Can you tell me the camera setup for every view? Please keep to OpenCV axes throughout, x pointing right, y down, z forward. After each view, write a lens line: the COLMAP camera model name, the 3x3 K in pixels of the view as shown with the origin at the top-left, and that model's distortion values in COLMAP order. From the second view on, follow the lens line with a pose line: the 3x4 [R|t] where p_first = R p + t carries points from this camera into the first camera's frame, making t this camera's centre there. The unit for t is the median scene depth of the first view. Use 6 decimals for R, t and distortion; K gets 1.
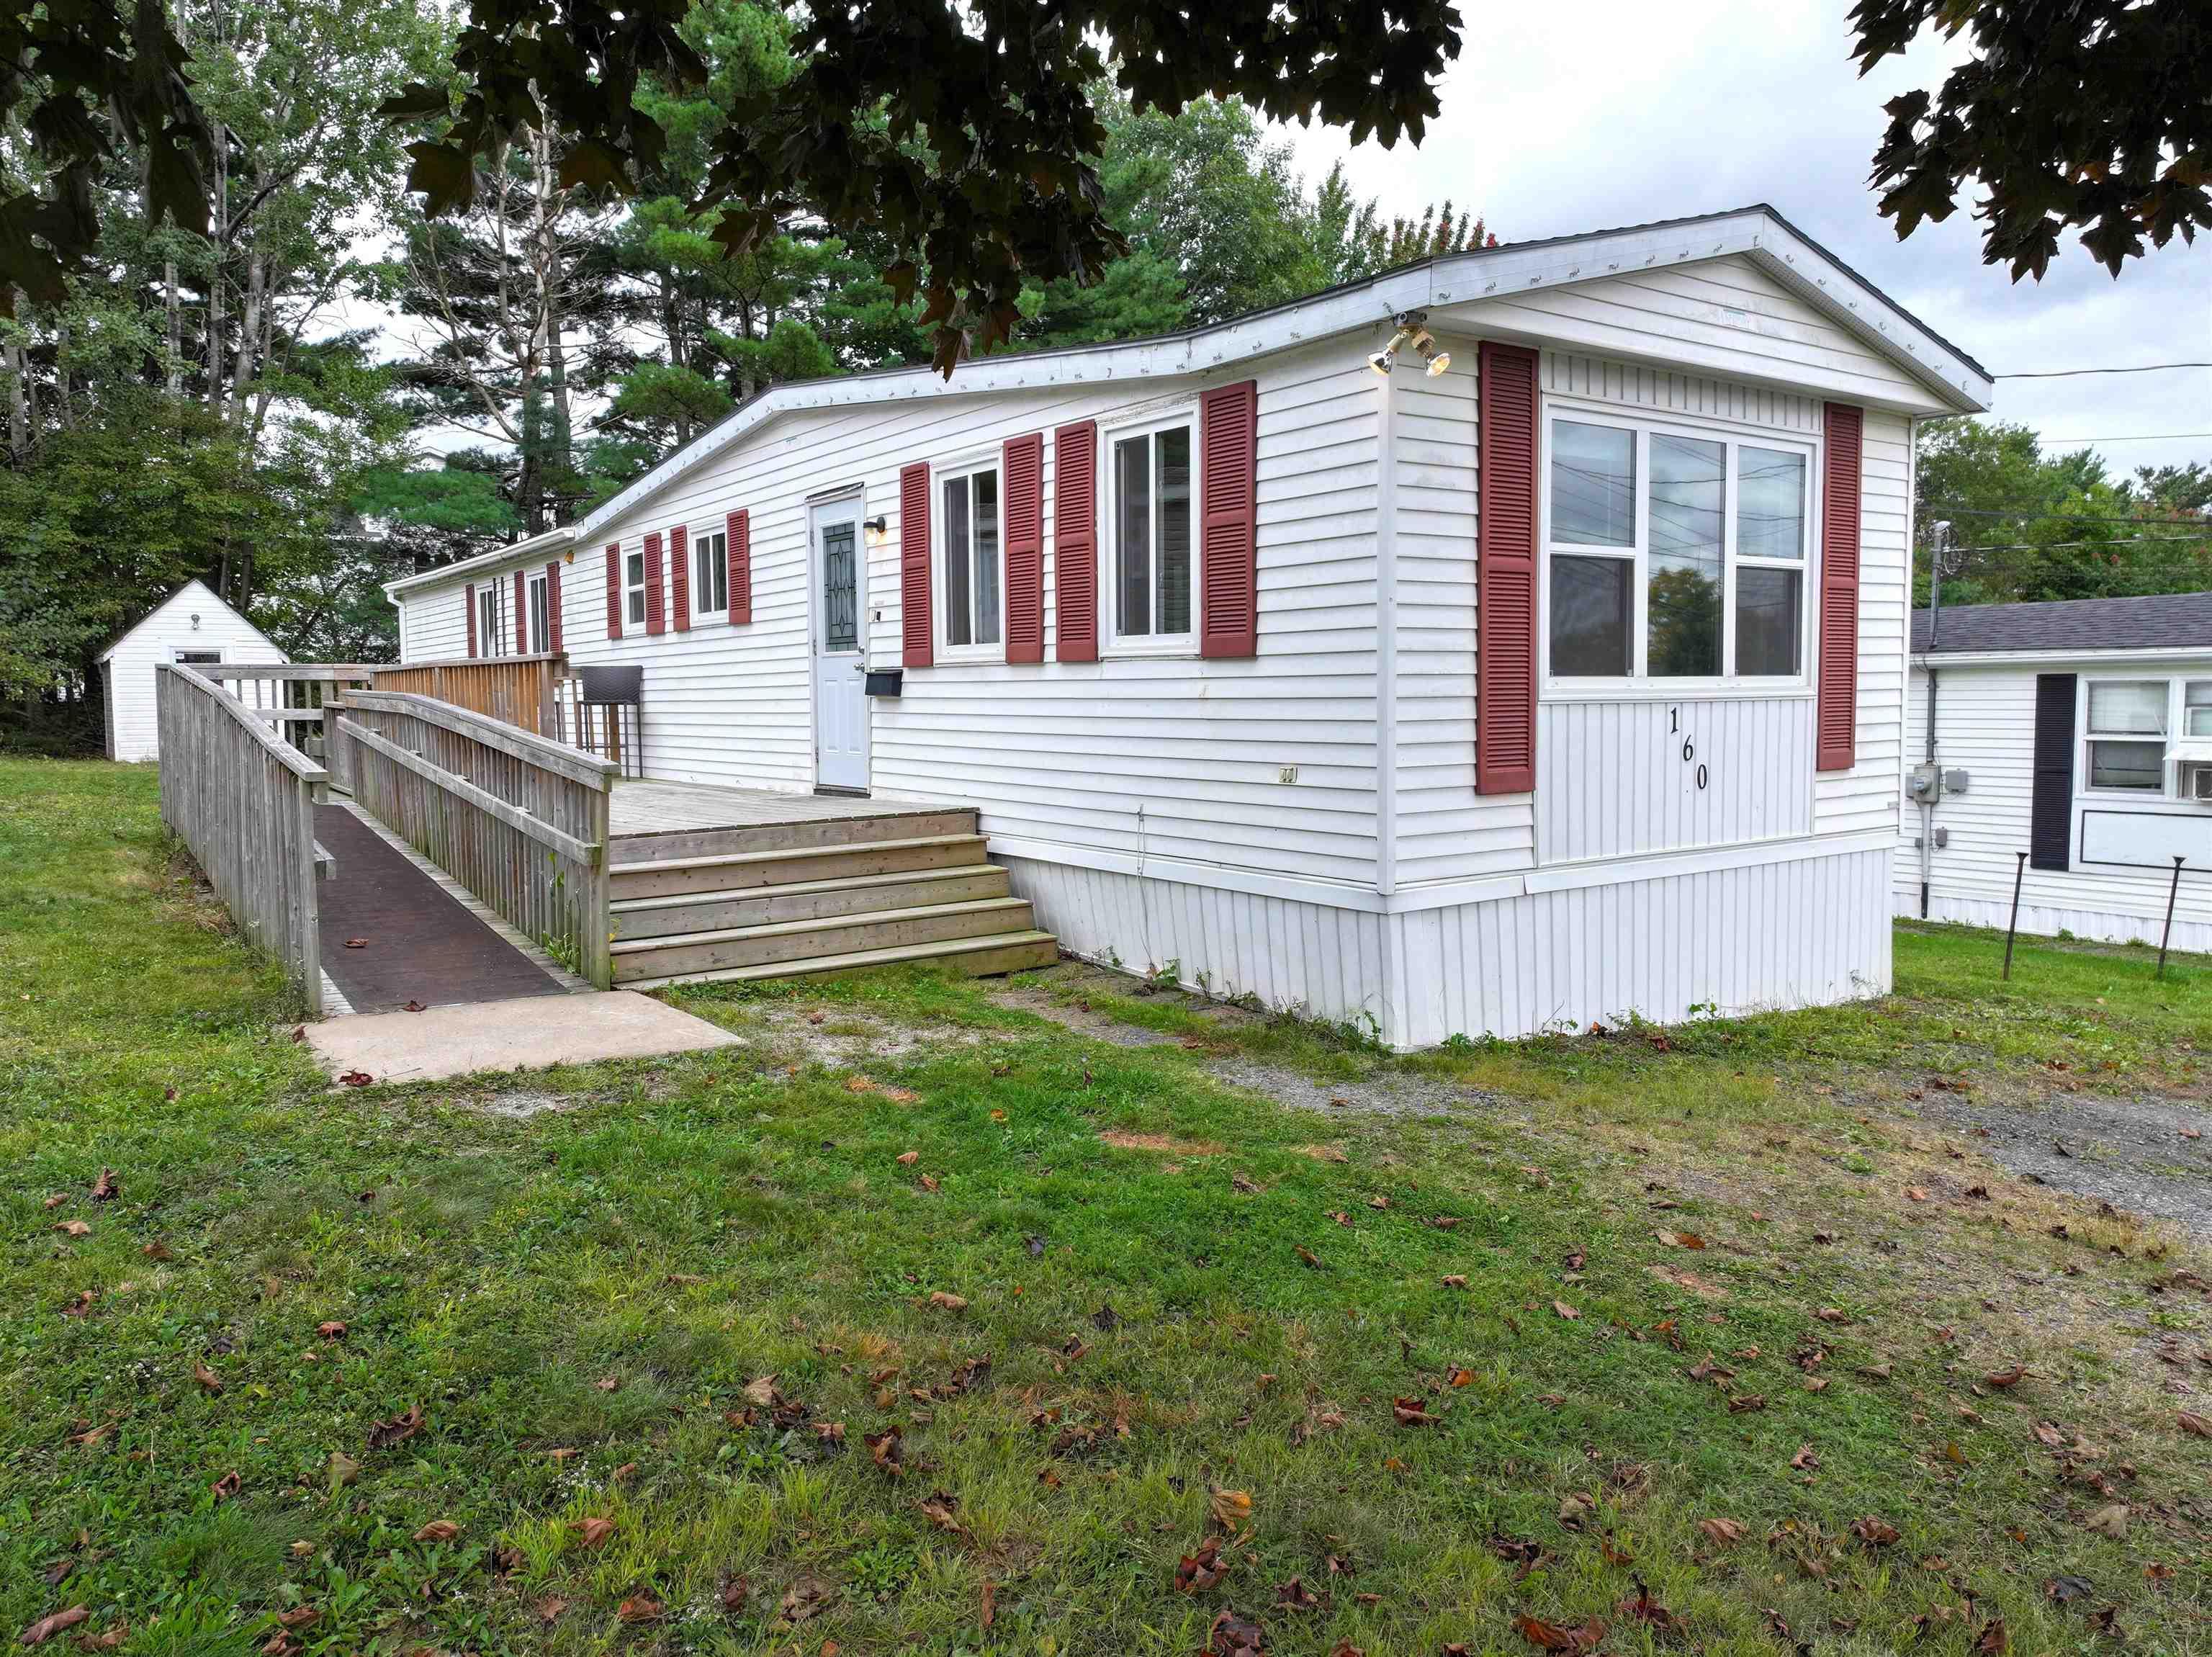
lens RADIAL K [[1552.2, 0, 1106.0], [0, 1552.2, 828.5], [0, 0, 1]] dist [0.005504, 0.001654]
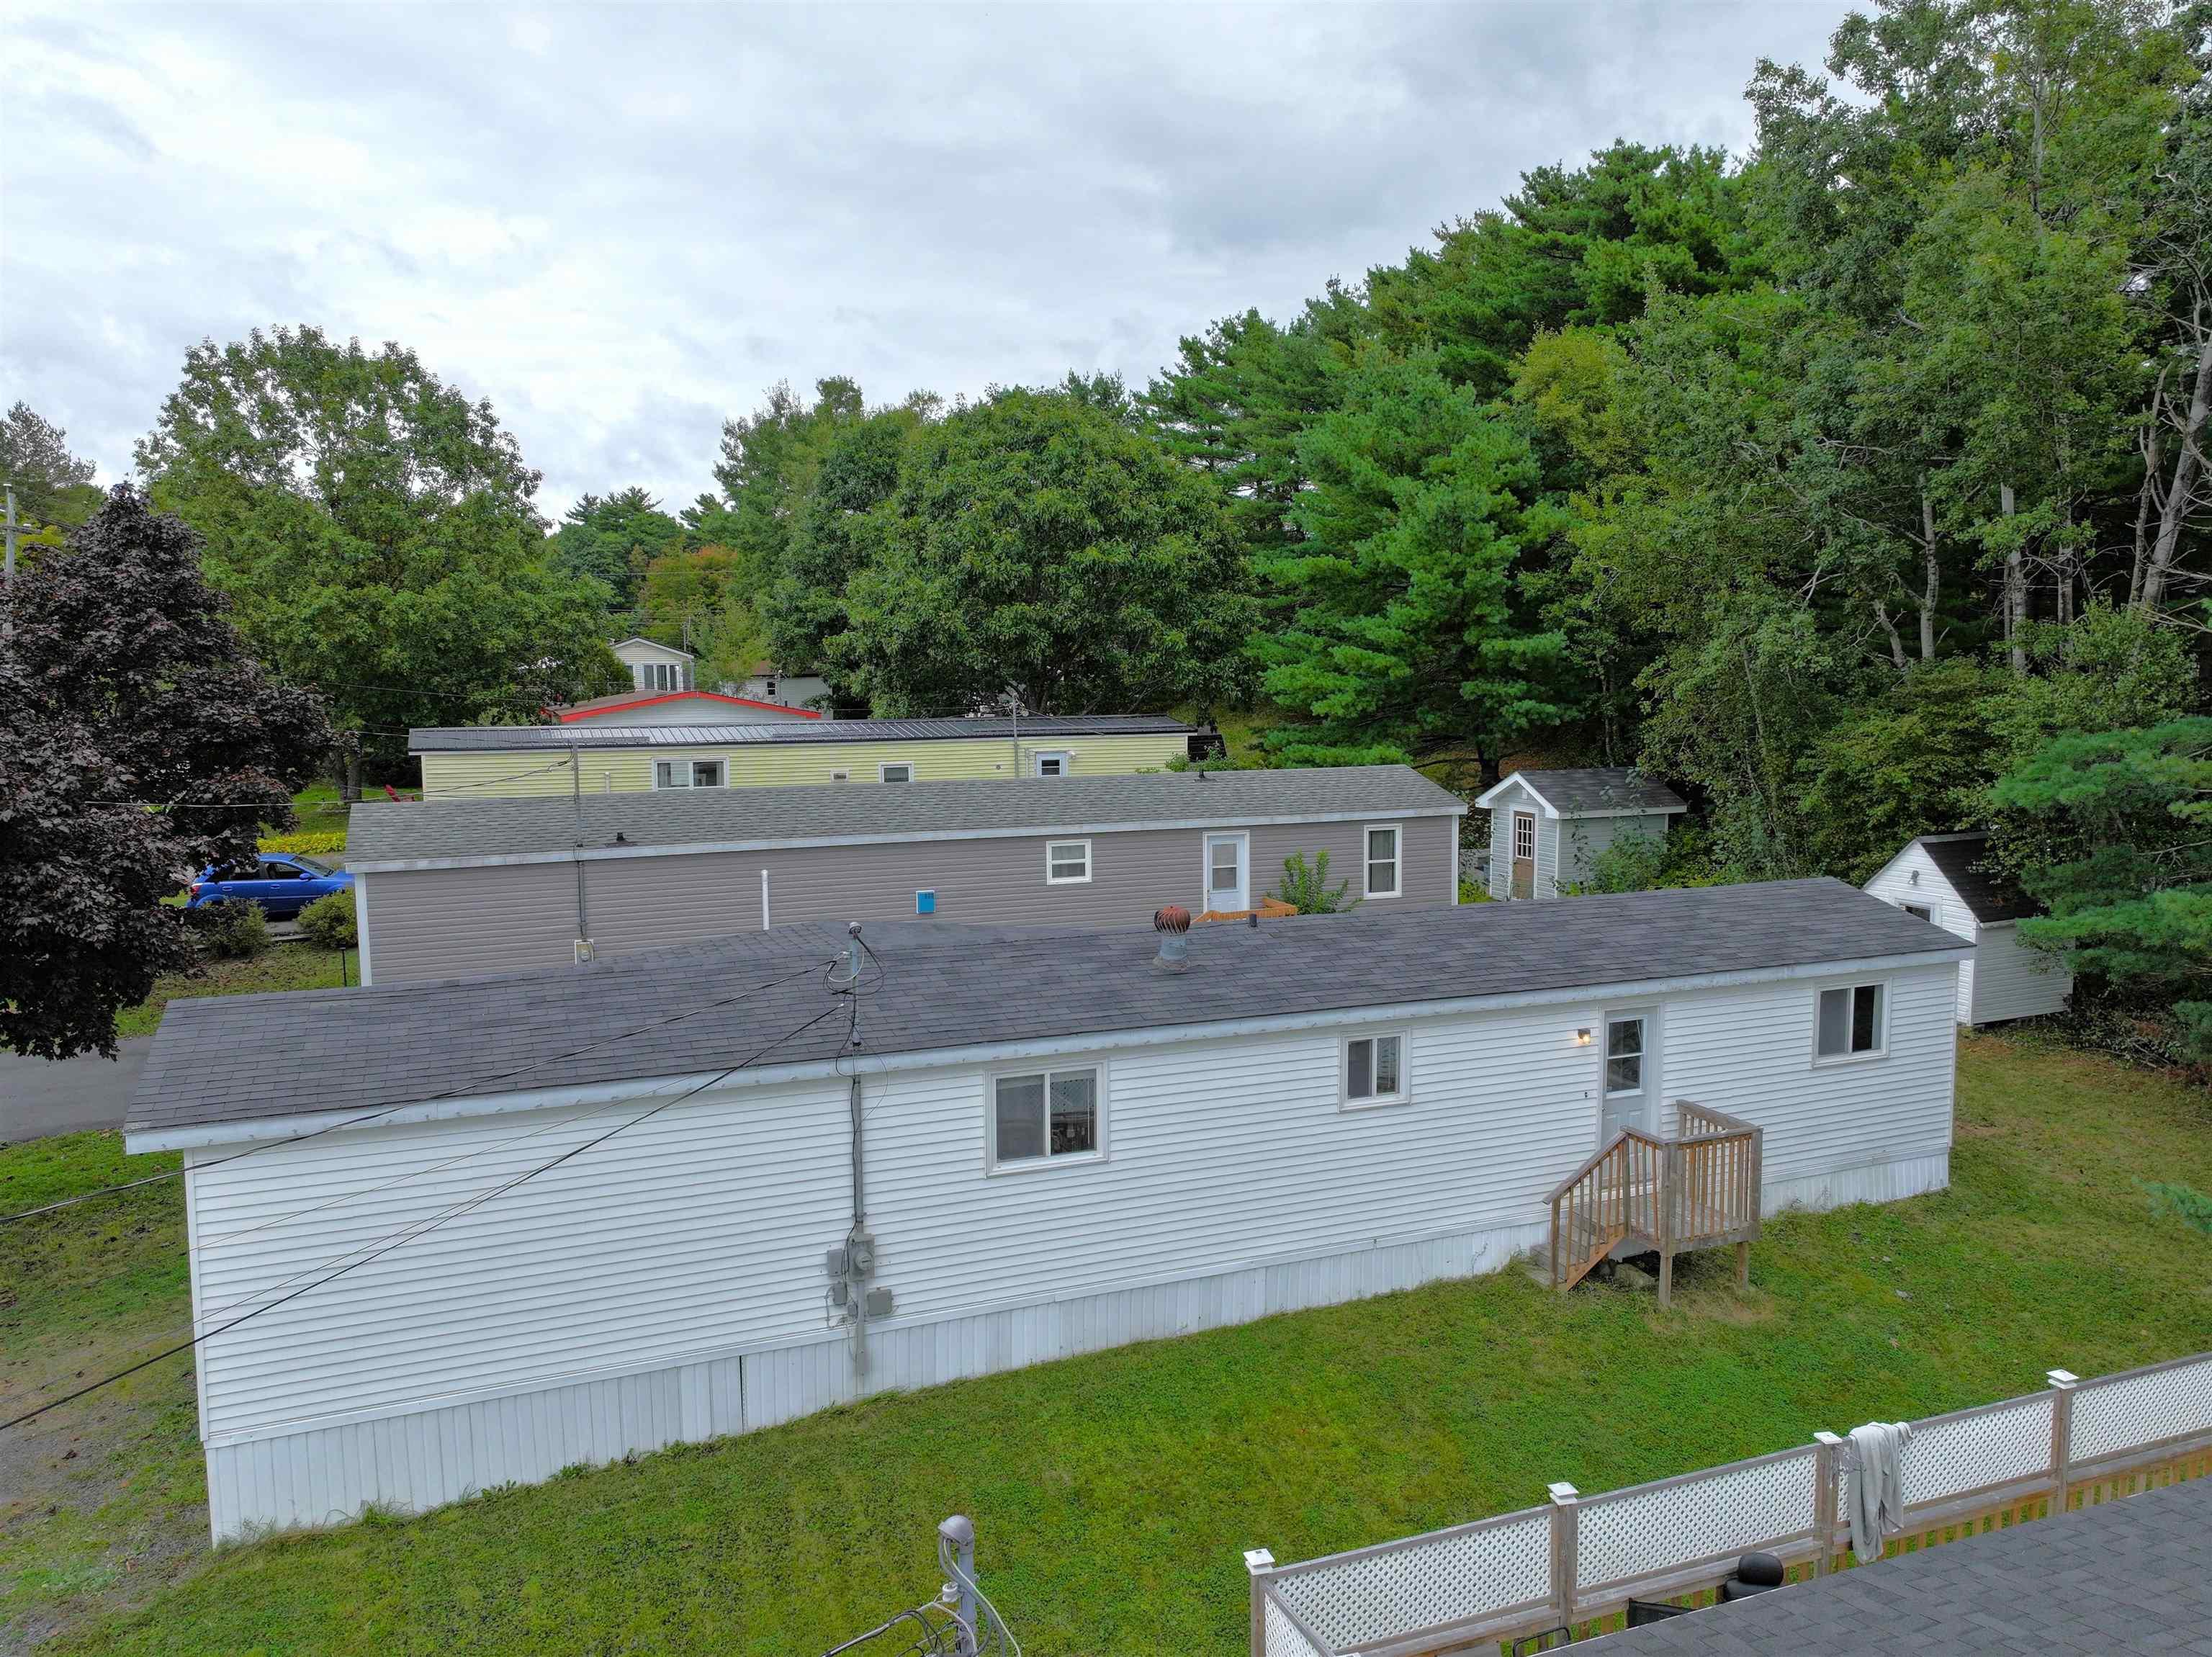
lens RADIAL K [[1554.9, 0, 1106.0], [0, 1554.9, 828.5], [0, 0, 1]] dist [0.005413, 0.002168]
pose [[-0.229263, 0.106677, -0.967501, 1.280833], [-0.071269, 0.989468, 0.125988, -0.602522], [0.970752, 0.097837, -0.219246, 1.618542]]
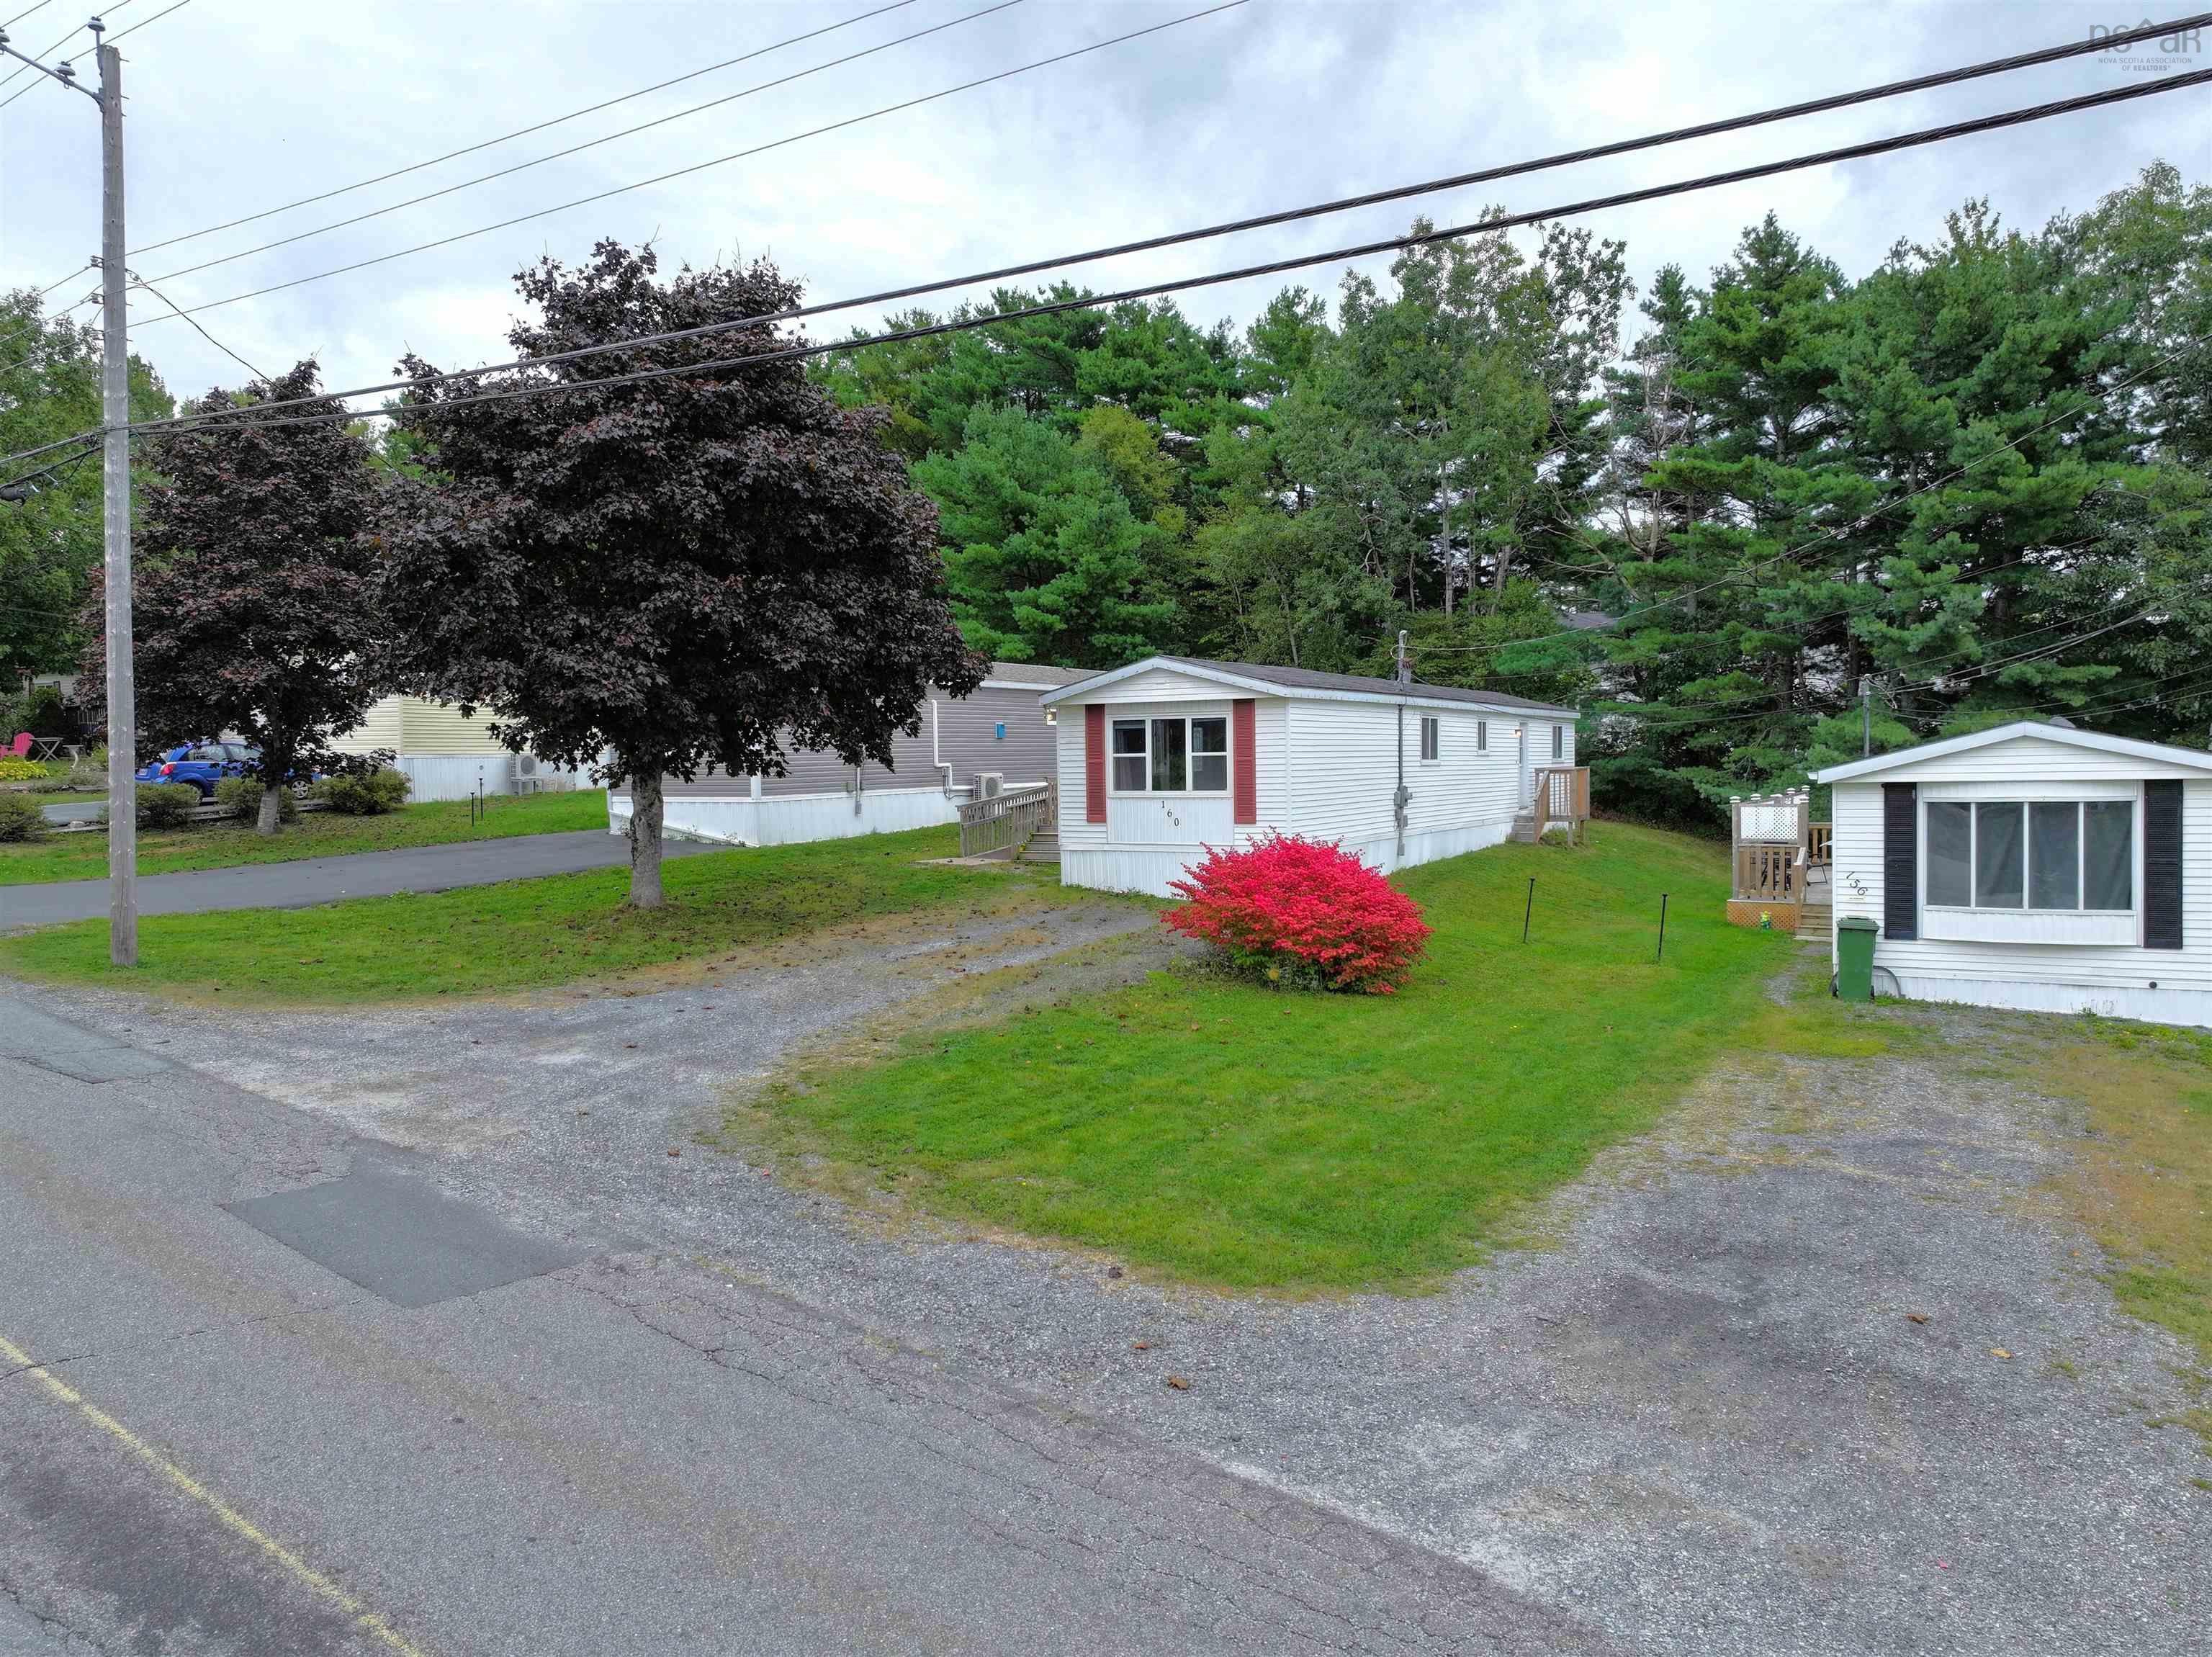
lens RADIAL K [[1554.9, 0, 1106.0], [0, 1554.9, 828.5], [0, 0, 1]] dist [0.005413, 0.002168]
pose [[0.418070, 0.046595, -0.907219, 2.280997], [-0.069070, 0.997423, 0.019399, -0.050823], [0.905785, 0.054552, 0.420211, -0.340487]]
